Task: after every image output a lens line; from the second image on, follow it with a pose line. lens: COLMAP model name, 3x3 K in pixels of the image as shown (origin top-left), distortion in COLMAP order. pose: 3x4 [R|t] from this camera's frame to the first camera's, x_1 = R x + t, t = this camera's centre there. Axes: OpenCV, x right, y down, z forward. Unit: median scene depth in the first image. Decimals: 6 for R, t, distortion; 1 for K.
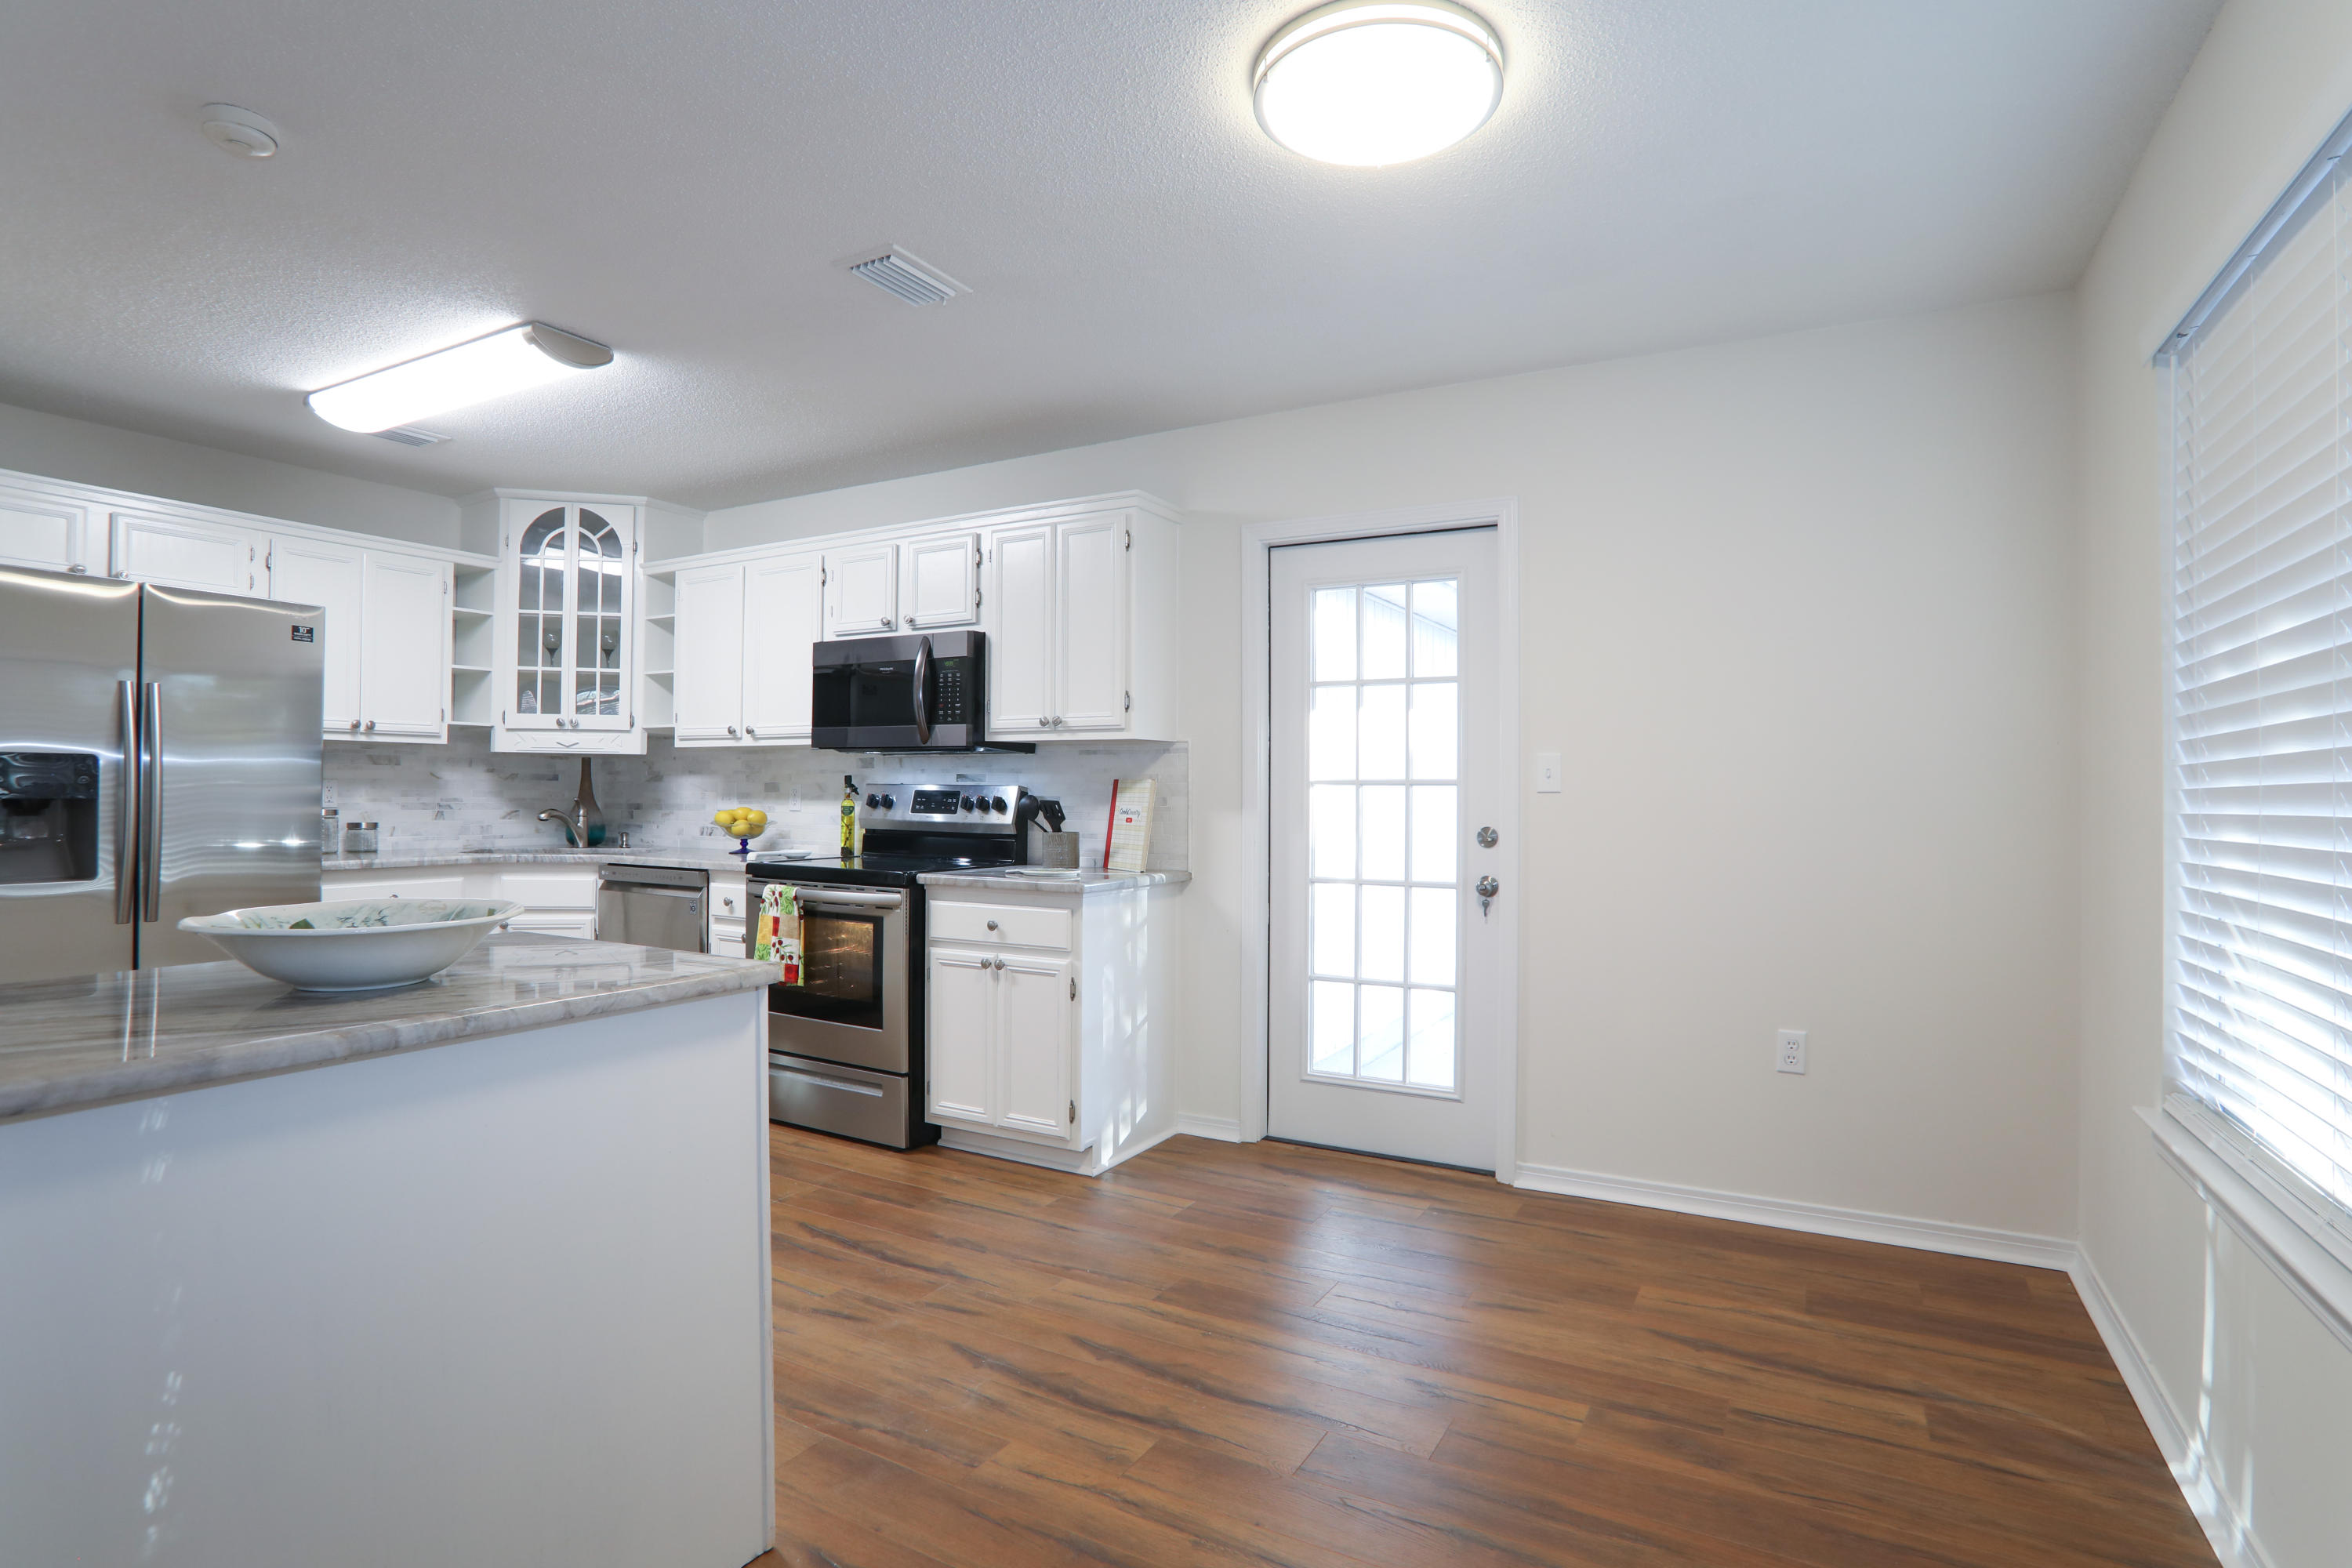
lens RADIAL K [[1152.2, 0, 1176.0], [0, 1152.2, 784.0], [0, 0, 1]] dist [-0.078427, 0.035061]
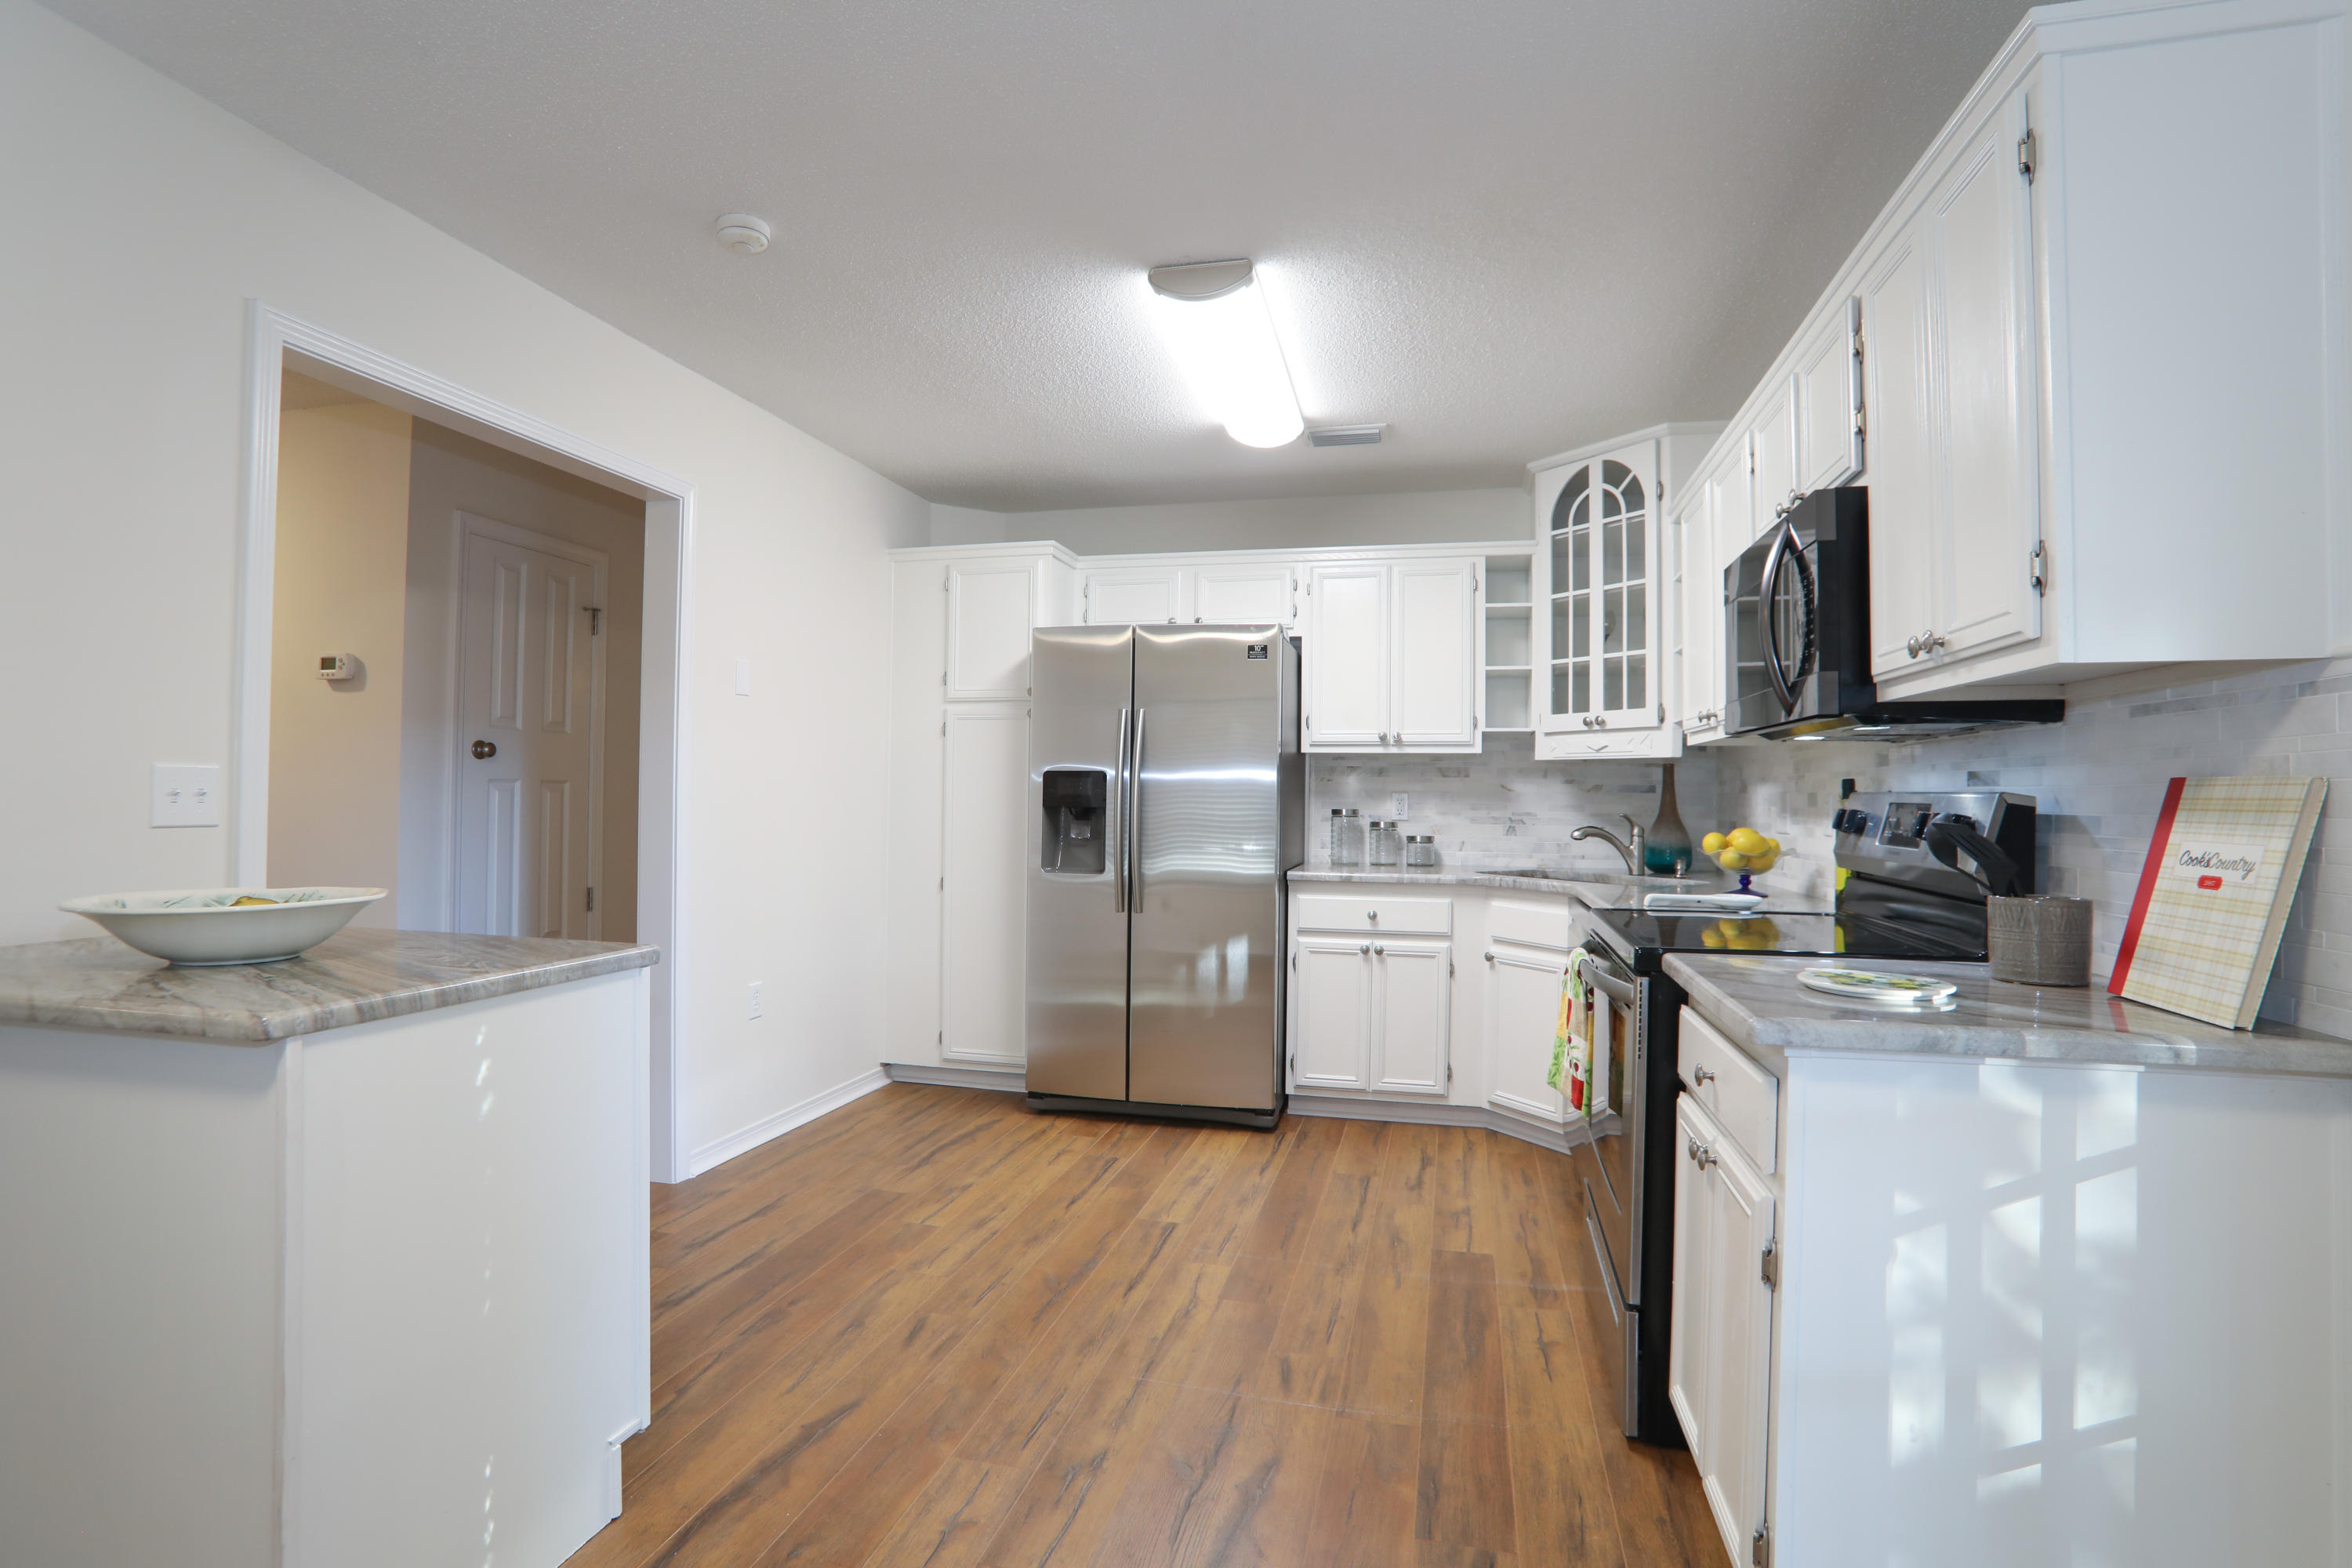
lens RADIAL K [[1152.2, 0, 1176.0], [0, 1152.2, 784.0], [0, 0, 1]] dist [-0.078427, 0.035061]
pose [[0.274138, -0.015126, -0.961571, 0.192647], [-0.001116, 0.999871, -0.016047, 0.005190], [0.961690, 0.005472, 0.274086, 0.515468]]
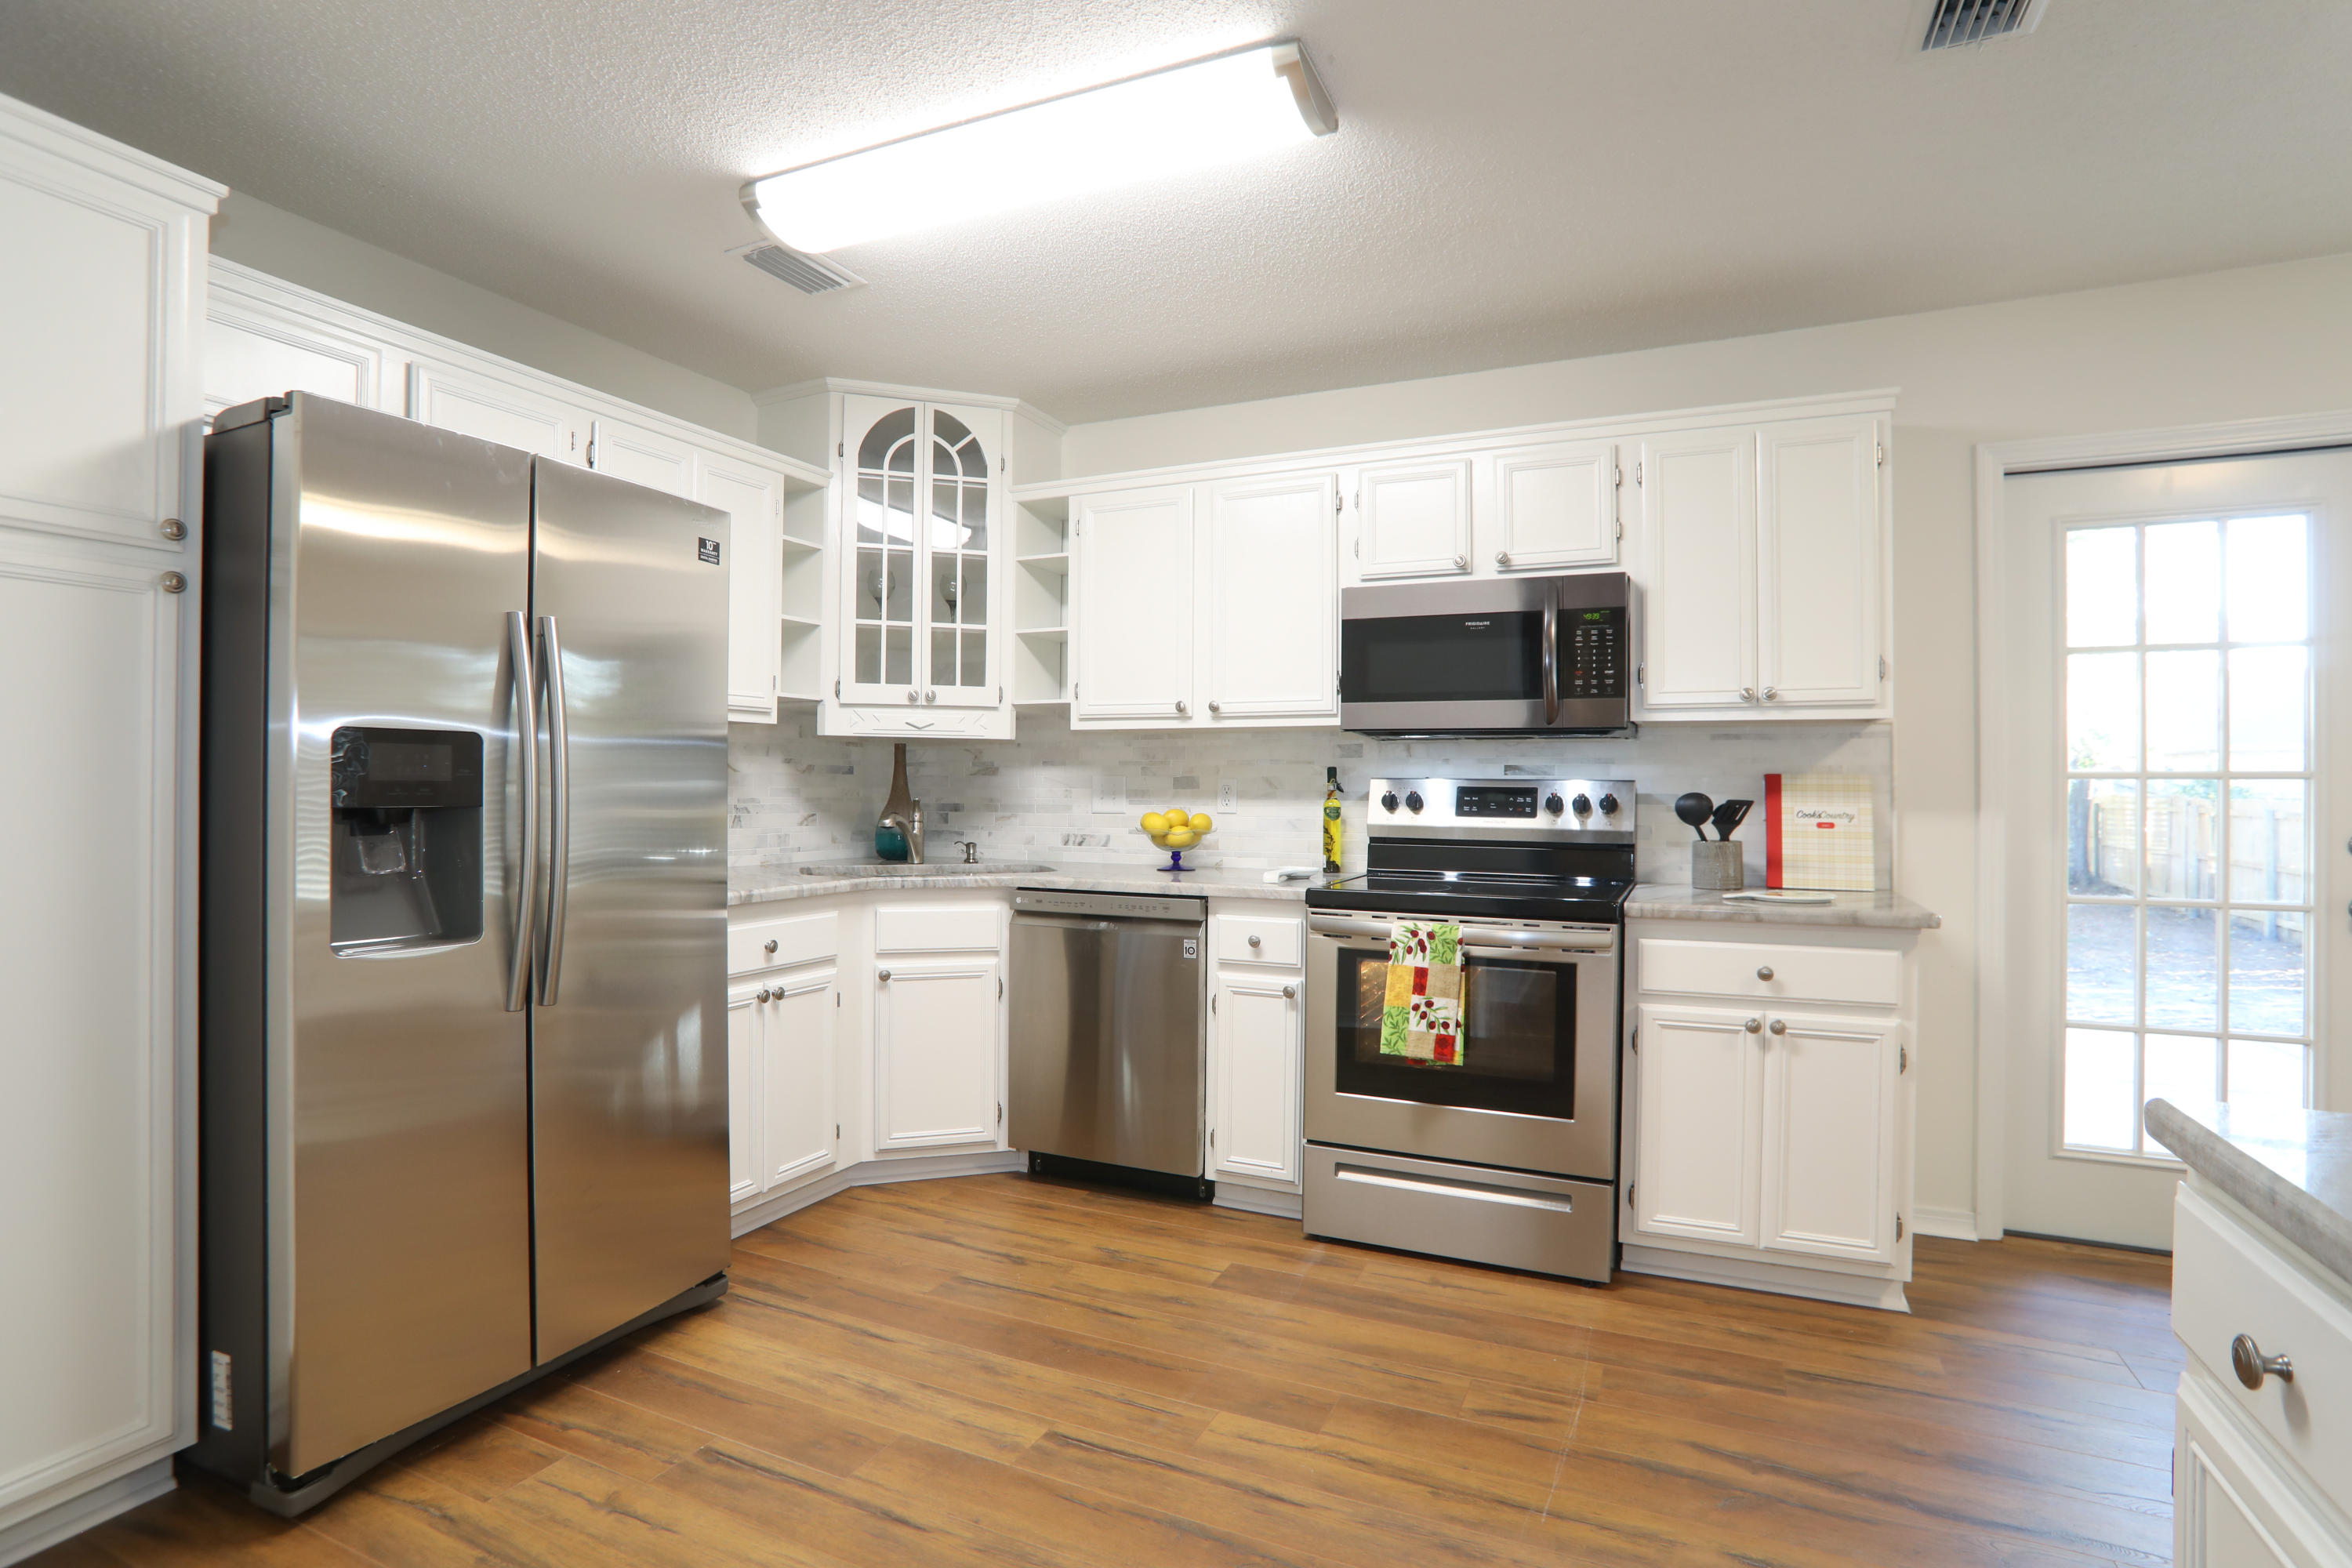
lens RADIAL K [[1145.2, 0, 1196.2], [0, 1145.2, 778.1], [0, 0, 1]] dist [-0.083137, 0.034882]
pose [[0.996566, -0.001680, 0.082787, -0.454589], [0.001537, 0.999997, 0.001793, -0.001719], [-0.082790, -0.001659, 0.996566, 0.257527]]
